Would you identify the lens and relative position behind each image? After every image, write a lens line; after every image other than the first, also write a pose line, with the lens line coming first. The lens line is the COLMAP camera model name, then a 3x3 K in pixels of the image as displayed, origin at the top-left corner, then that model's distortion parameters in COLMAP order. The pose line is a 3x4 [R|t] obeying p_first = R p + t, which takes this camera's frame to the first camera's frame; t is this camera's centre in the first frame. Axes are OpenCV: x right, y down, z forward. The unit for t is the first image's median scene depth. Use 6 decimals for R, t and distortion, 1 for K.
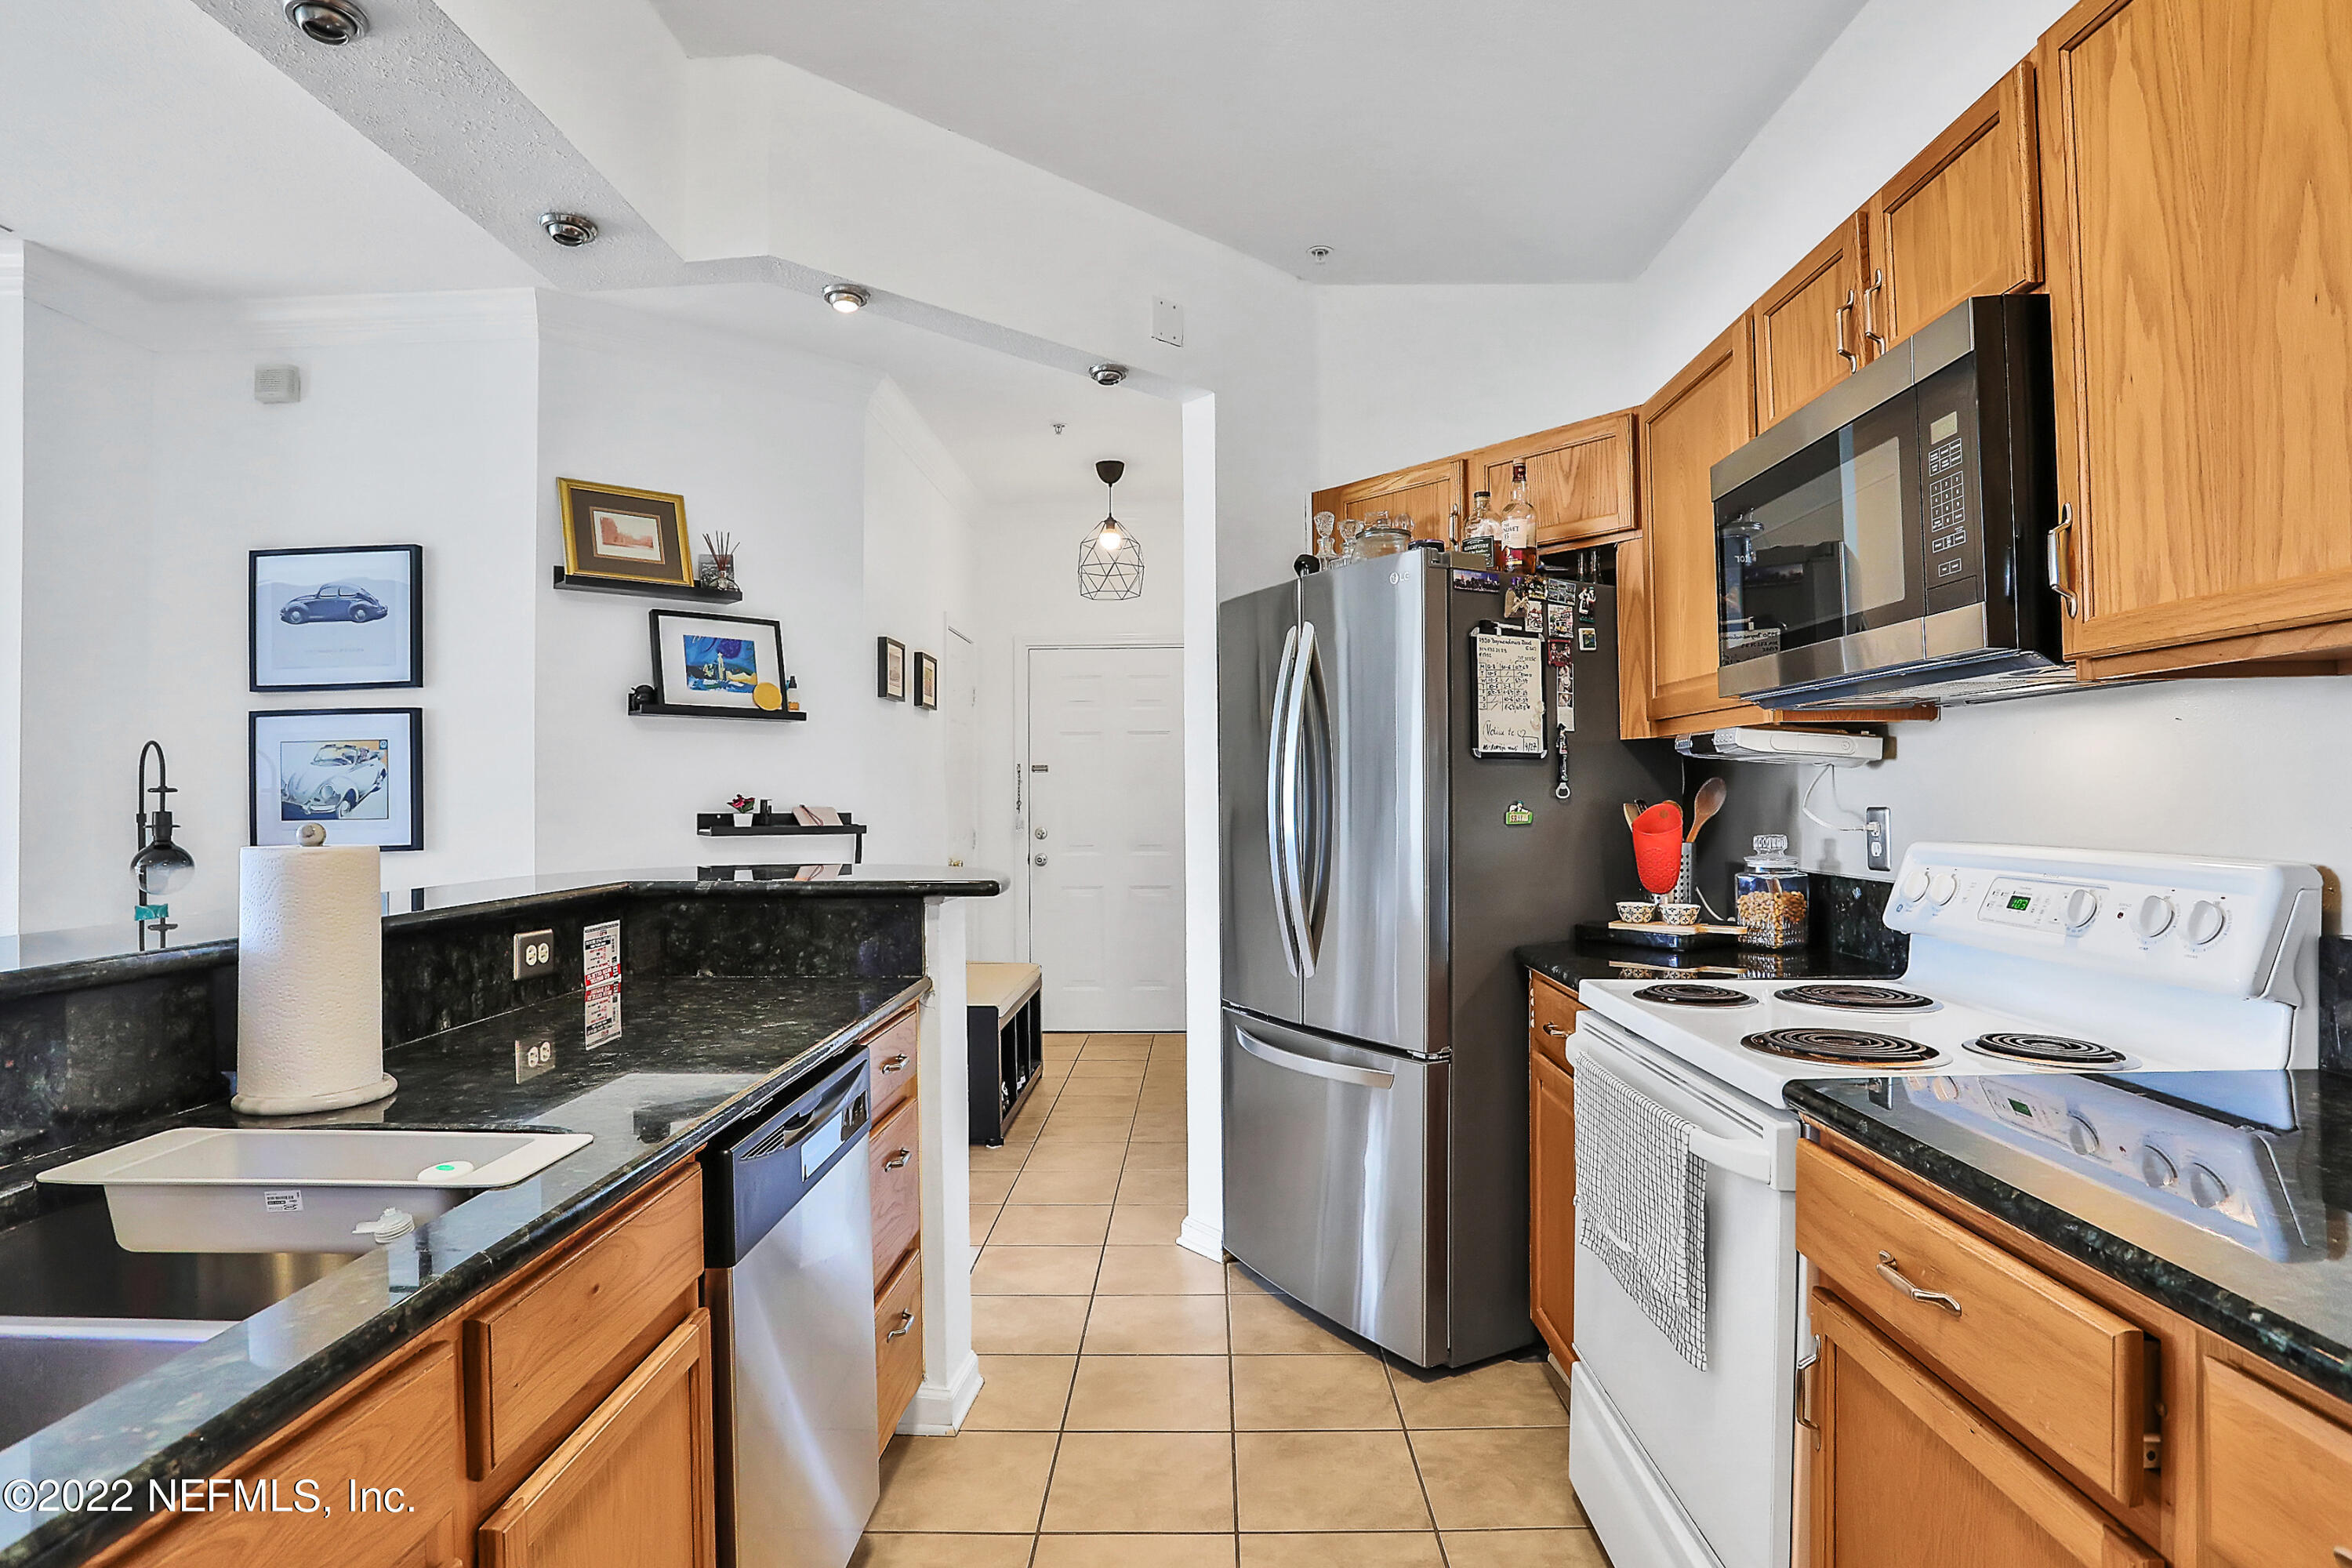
lens RADIAL K [[1214.8, 0, 1188.5], [0, 1214.8, 765.2], [0, 0, 1]] dist [-0.062678, 0.026094]
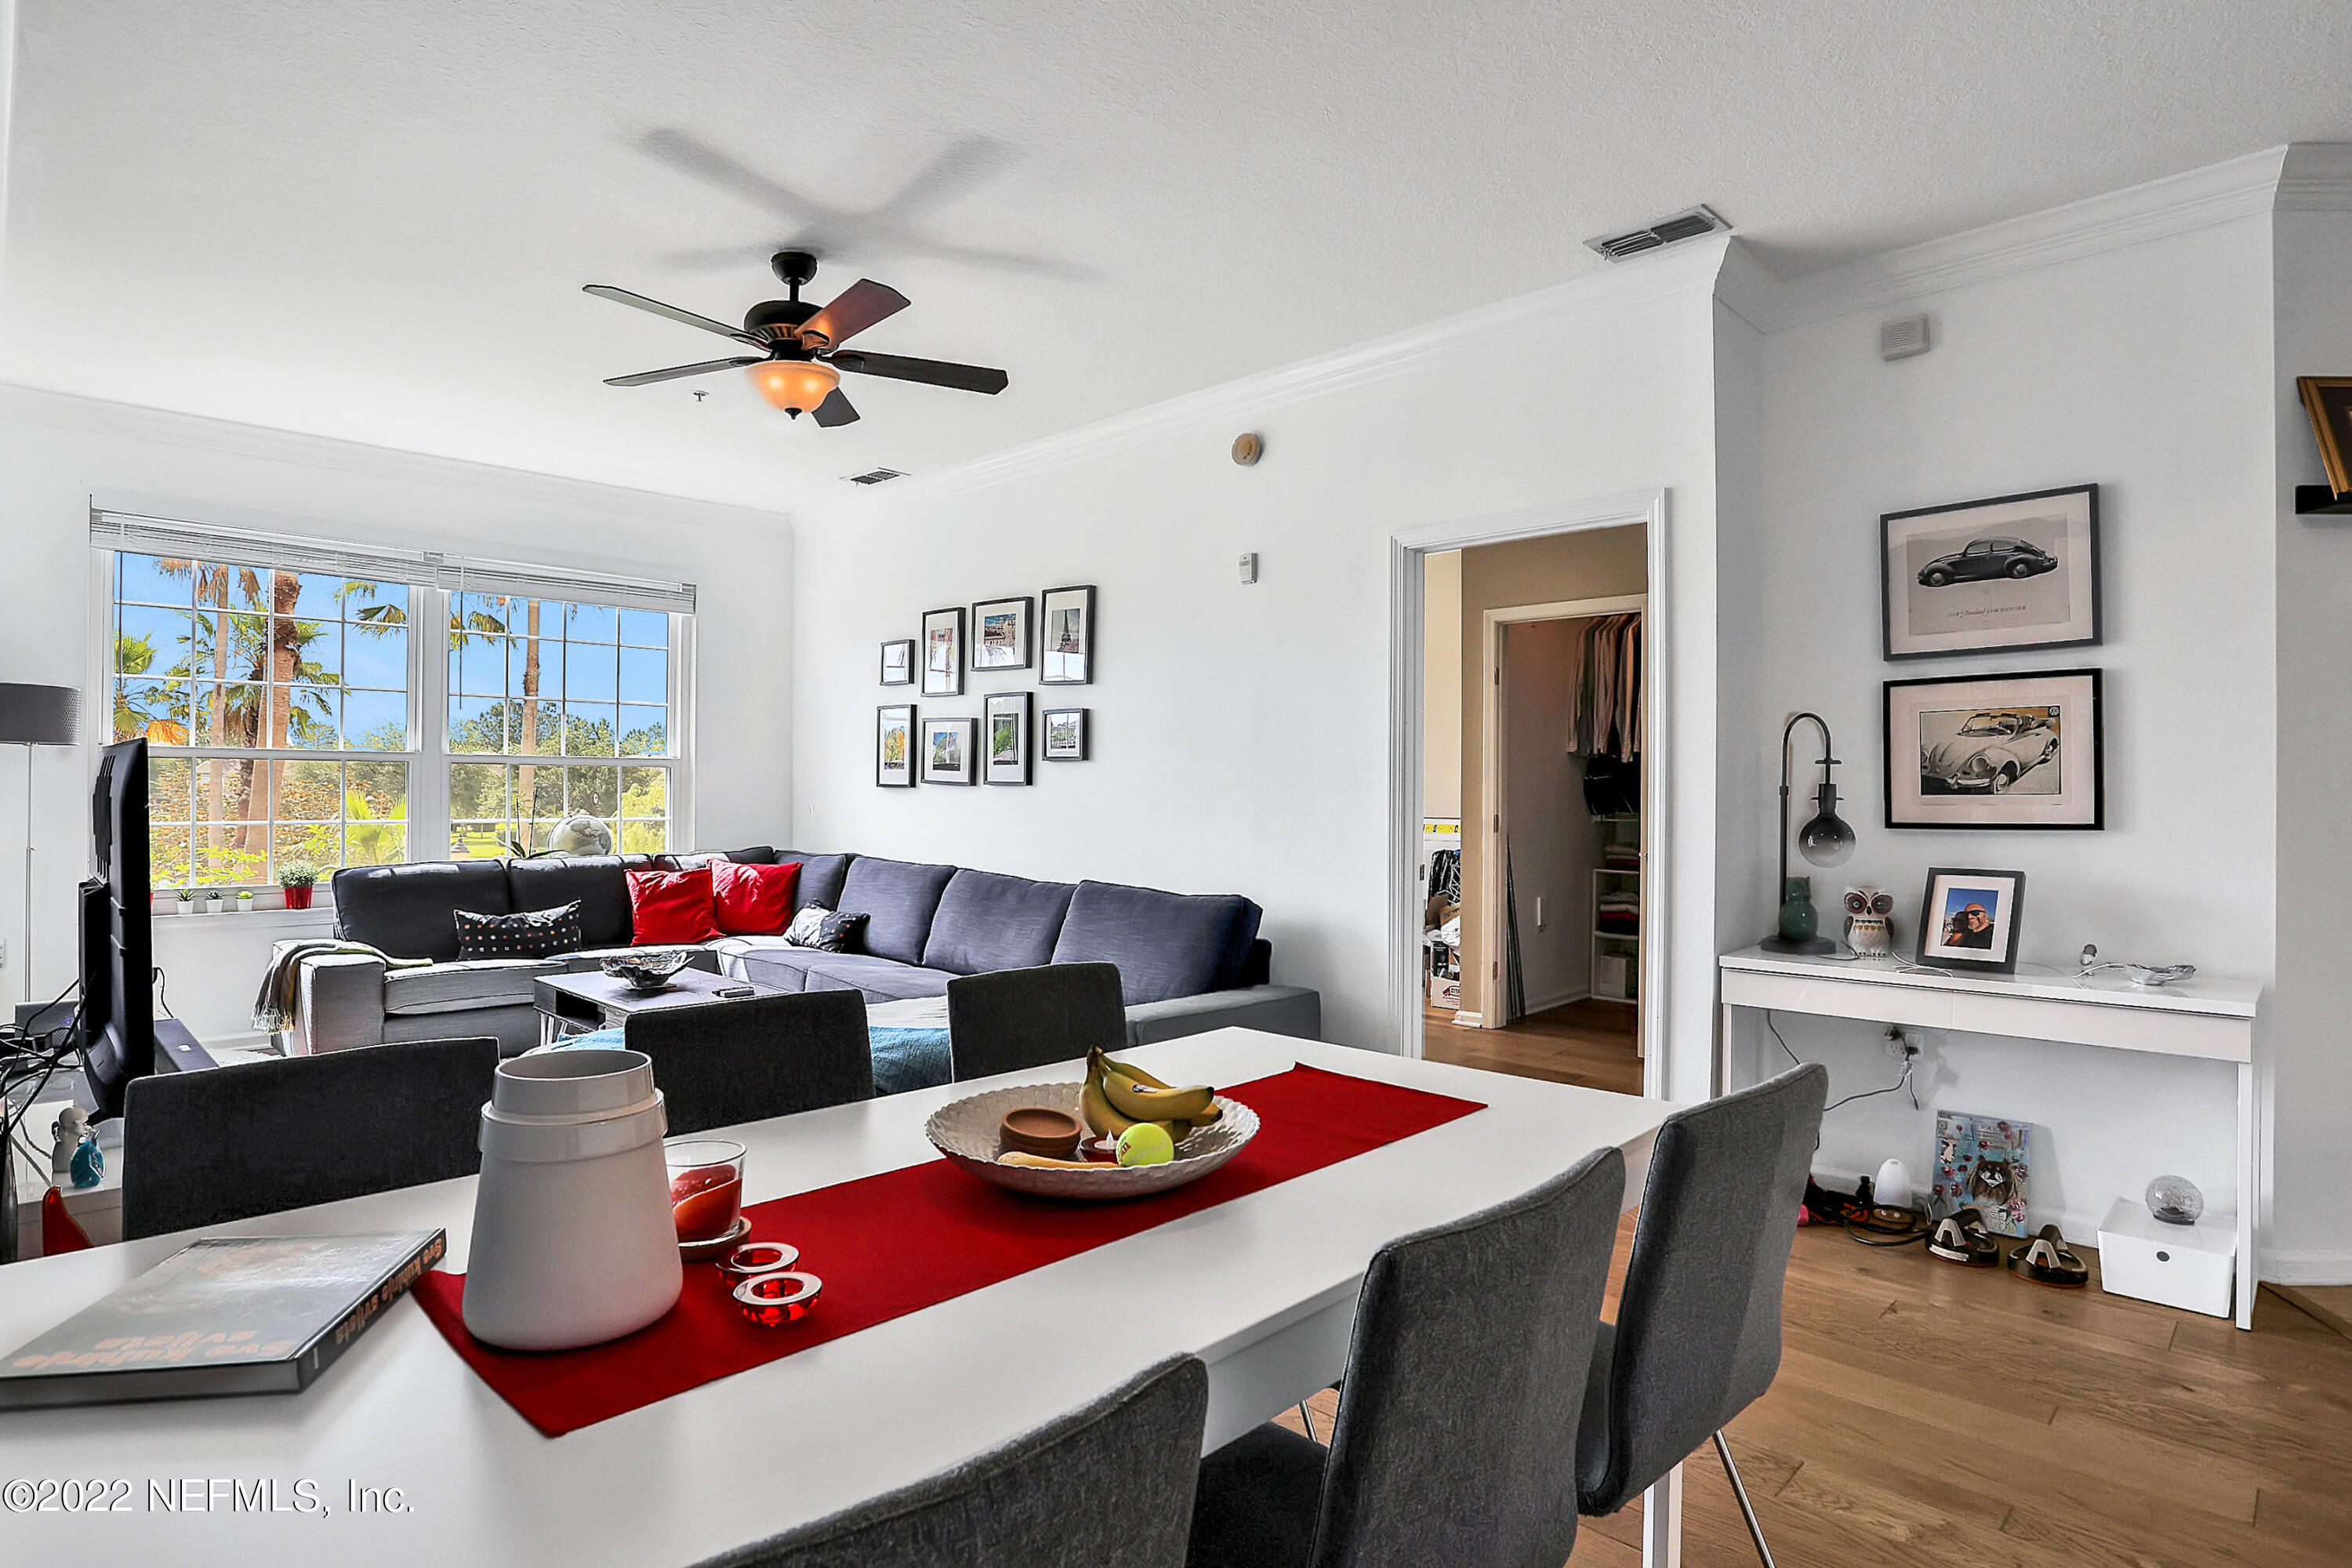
lens RADIAL K [[1214.8, 0, 1188.5], [0, 1214.8, 765.2], [0, 0, 1]] dist [-0.062678, 0.026094]
pose [[0.719781, -0.001624, -0.694199, -0.527958], [0.012037, 0.999876, 0.010141, 0.006421], [0.694097, -0.015655, 0.719712, -0.100201]]
